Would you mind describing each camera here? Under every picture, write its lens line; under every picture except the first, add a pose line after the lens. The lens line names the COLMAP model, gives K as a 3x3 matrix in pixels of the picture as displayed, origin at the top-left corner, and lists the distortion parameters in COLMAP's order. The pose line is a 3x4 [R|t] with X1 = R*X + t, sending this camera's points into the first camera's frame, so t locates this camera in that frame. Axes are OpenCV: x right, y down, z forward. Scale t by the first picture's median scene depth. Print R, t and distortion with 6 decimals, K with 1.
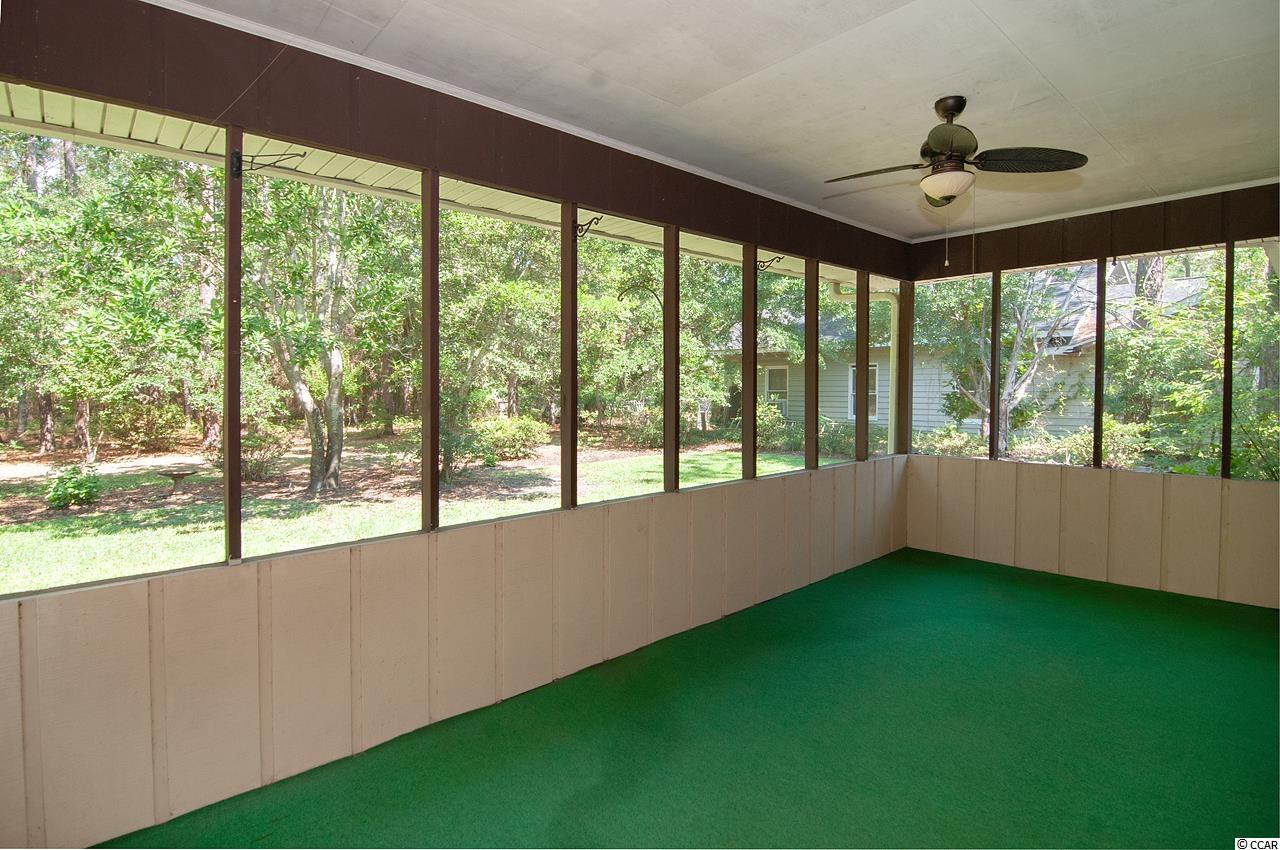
lens RADIAL K [[624.4, 0, 661.8], [0, 624.4, 401.9], [0, 0, 1]] dist [0.000849, -0.000018]
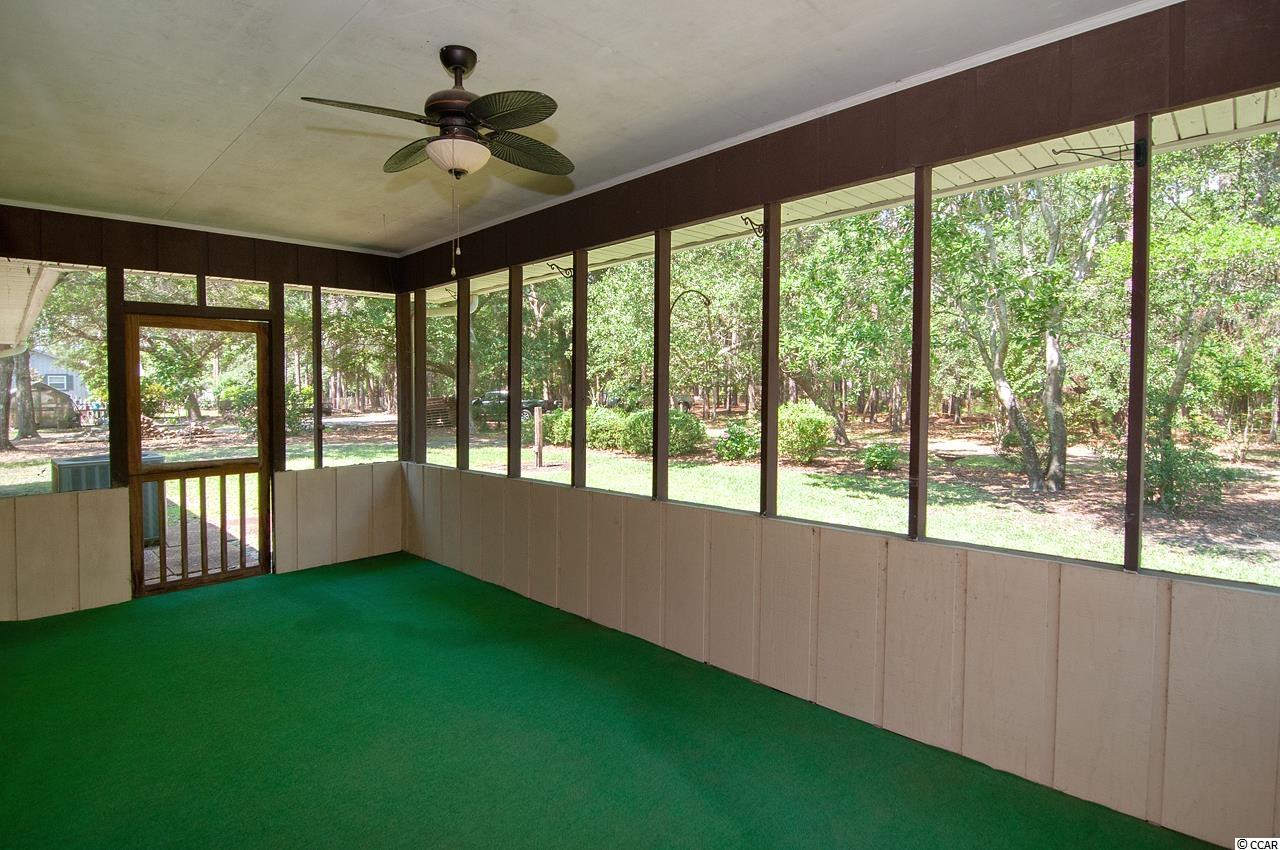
lens RADIAL K [[624.4, 0, 661.8], [0, 624.4, 401.9], [0, 0, 1]] dist [0.000849, -0.000018]
pose [[0.114801, 0.030408, -0.992923, 0.814237], [-0.028173, 0.999229, 0.027344, -0.030973], [0.992989, 0.024835, 0.115569, 0.726013]]
